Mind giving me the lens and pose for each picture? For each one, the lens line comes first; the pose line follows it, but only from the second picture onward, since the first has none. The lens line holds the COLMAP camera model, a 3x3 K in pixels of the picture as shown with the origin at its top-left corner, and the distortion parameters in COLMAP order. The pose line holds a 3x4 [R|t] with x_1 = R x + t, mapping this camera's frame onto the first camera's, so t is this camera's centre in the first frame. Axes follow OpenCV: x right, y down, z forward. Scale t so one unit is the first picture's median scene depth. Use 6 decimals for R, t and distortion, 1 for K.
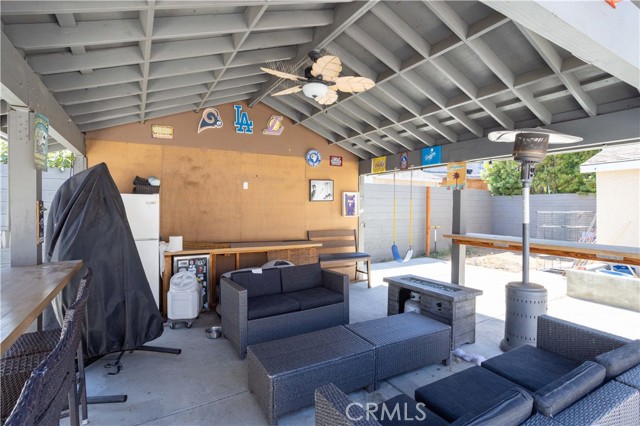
lens RADIAL K [[314.5, 0, 319.7], [0, 314.5, 209.9], [0, 0, 1]] dist [-0.065326, 0.043330]
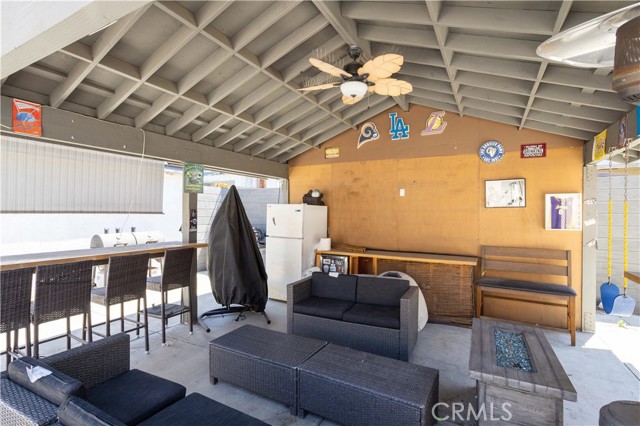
lens RADIAL K [[314.5, 0, 319.7], [0, 314.5, 209.9], [0, 0, 1]] dist [-0.065326, 0.043330]
pose [[0.530473, -0.008598, -0.847658, 0.453949], [-0.017230, 0.999633, -0.020923, 0.000930], [0.847527, 0.025704, 0.530130, 0.270004]]
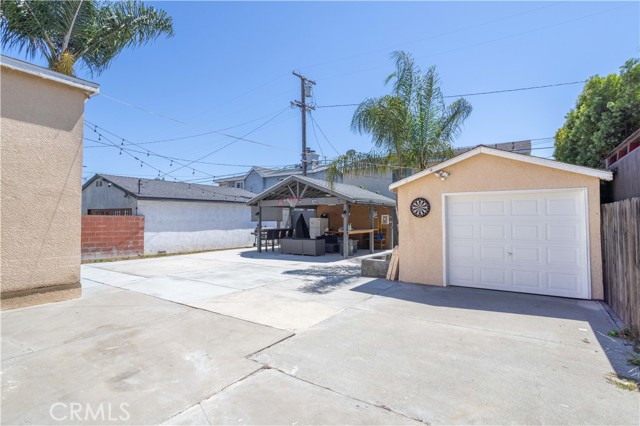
lens RADIAL K [[314.5, 0, 319.7], [0, 314.5, 209.9], [0, 0, 1]] dist [-0.065326, 0.043330]
pose [[0.440493, -0.037059, -0.896991, 2.659126], [-0.004810, 0.999036, -0.043637, 0.025651], [0.897743, 0.023536, 0.439890, -0.765341]]
